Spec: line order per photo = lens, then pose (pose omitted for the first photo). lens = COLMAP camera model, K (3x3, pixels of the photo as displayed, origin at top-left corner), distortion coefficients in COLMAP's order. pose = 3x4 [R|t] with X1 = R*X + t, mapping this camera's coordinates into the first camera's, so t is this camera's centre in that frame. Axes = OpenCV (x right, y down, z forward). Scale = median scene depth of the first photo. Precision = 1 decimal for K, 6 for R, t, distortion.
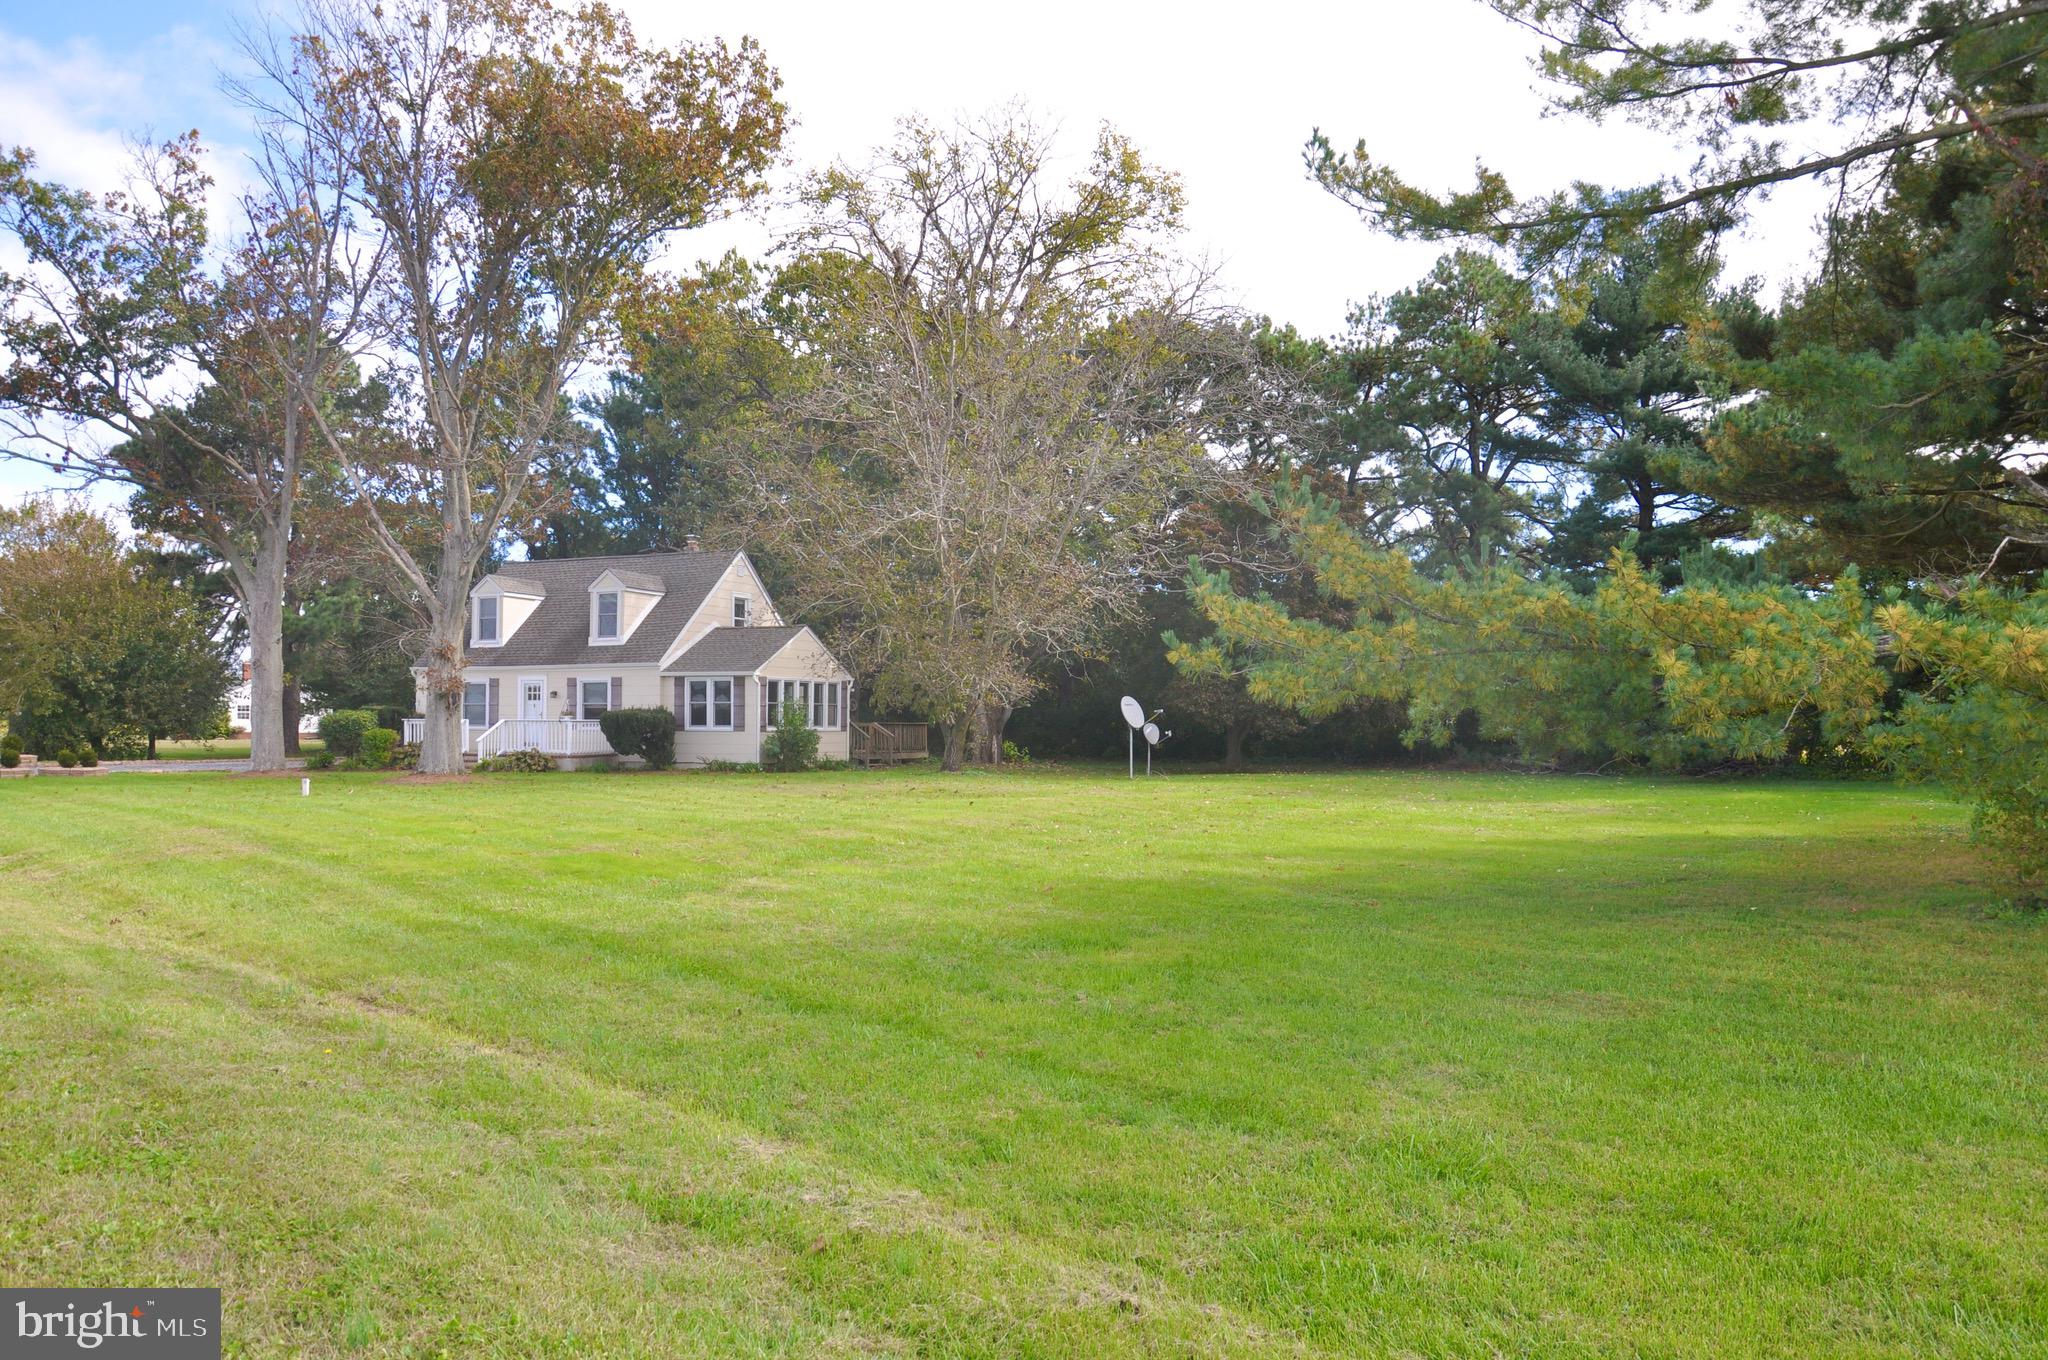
lens RADIAL K [[1632.8, 0, 1030.4], [0, 1632.8, 710.3], [0, 0, 1]] dist [-0.149787, 0.095420]
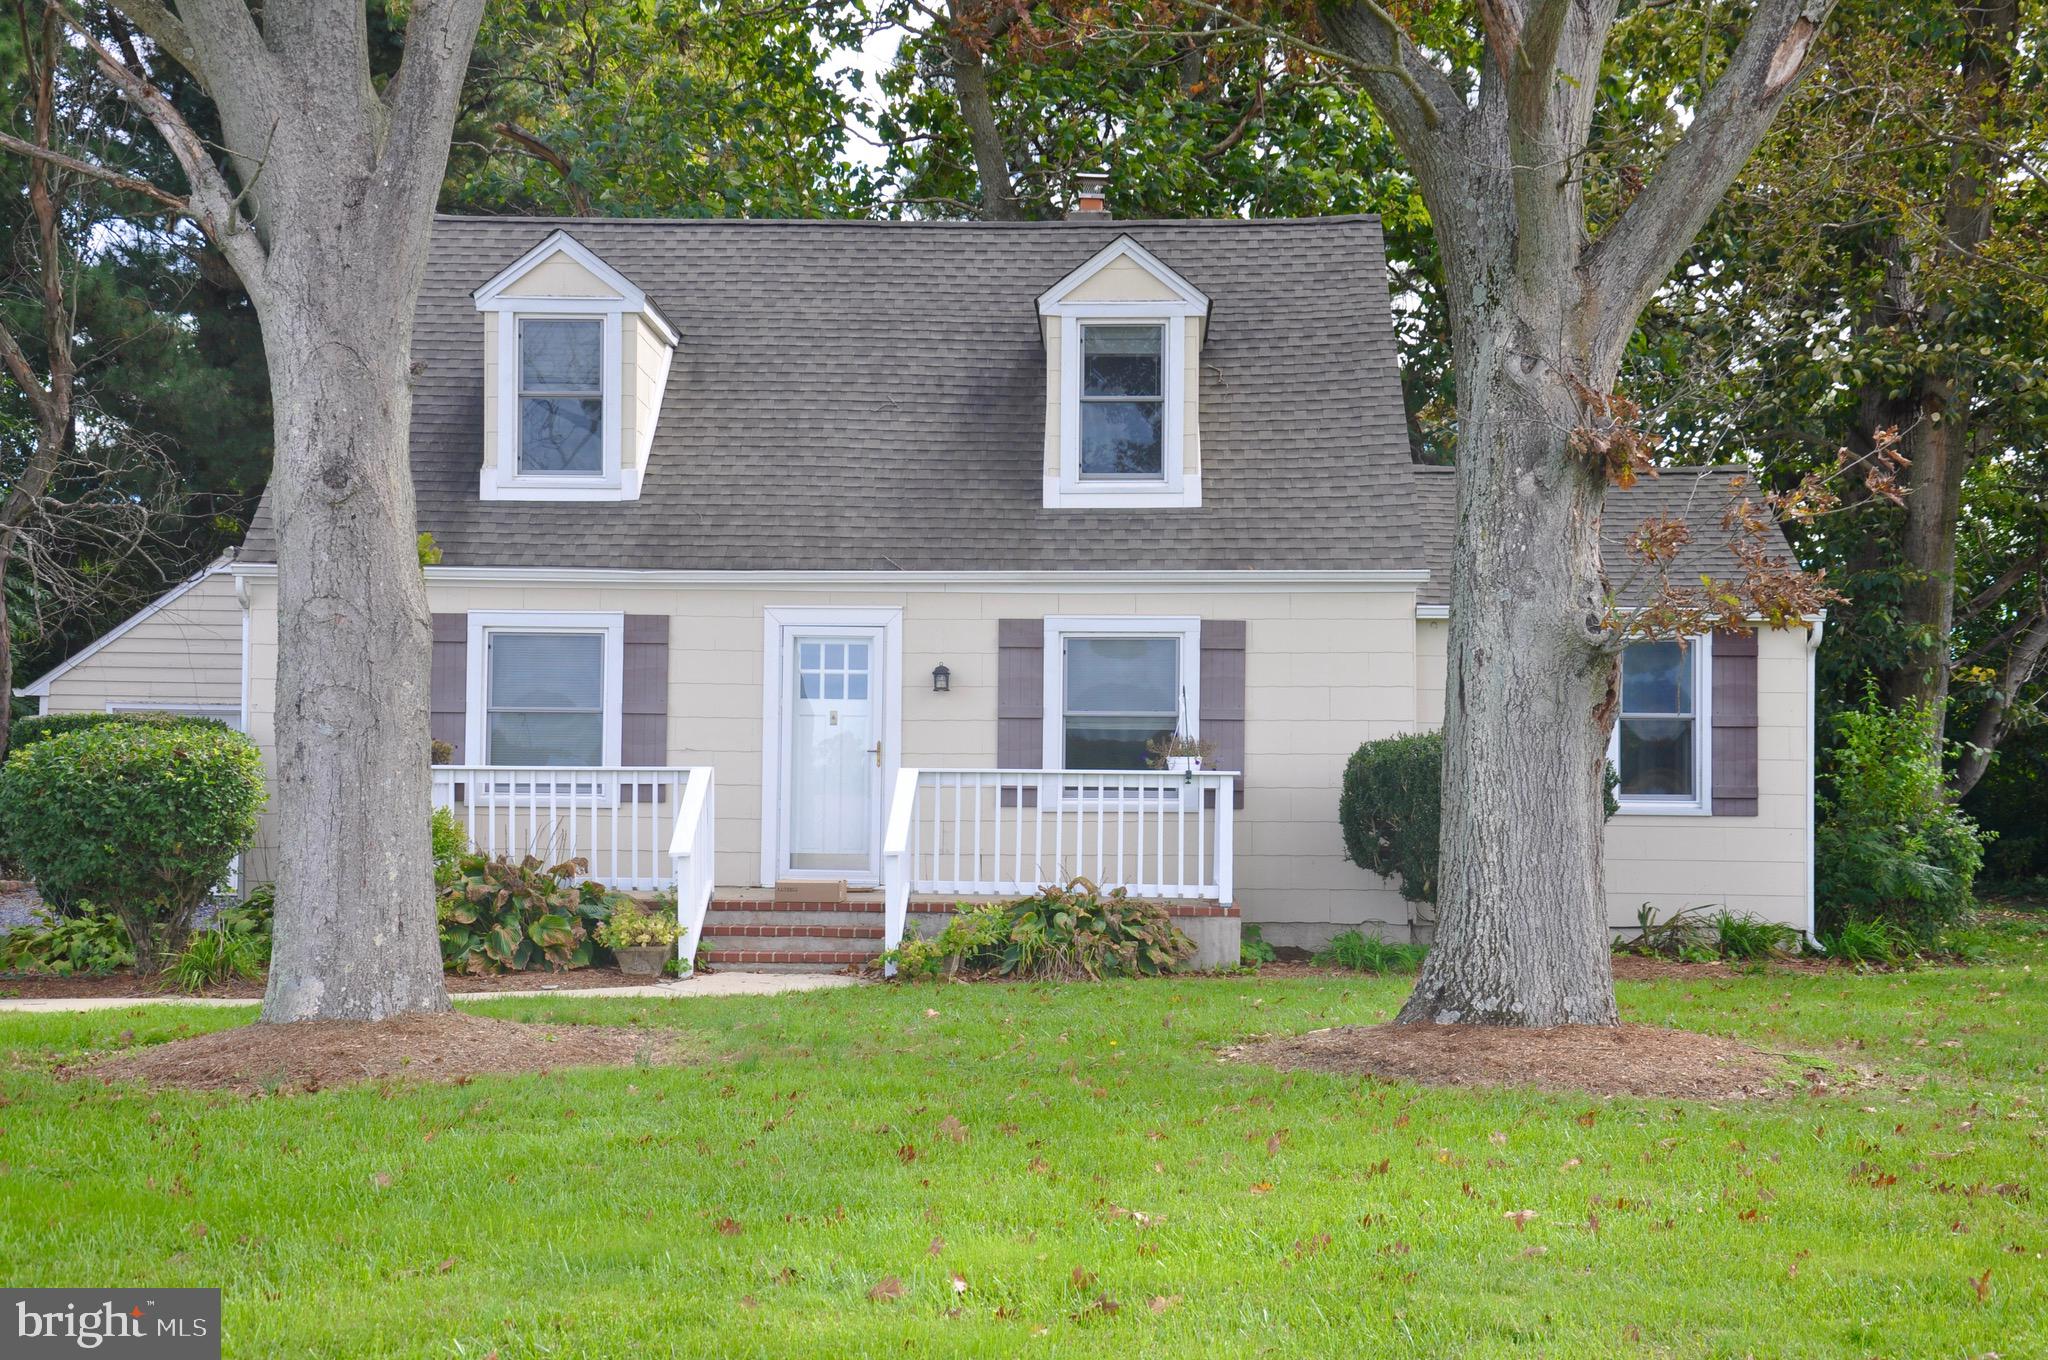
lens RADIAL K [[3273.6, 0, 1024.7], [0, 3273.6, 694.6], [0, 0, 1]] dist [0.243595, 0.000000]
pose [[0.923155, 0.011845, 0.384245, -0.498625], [-0.007635, 0.999893, -0.012480, -0.000232], [-0.384352, 0.008587, 0.923147, 0.479570]]
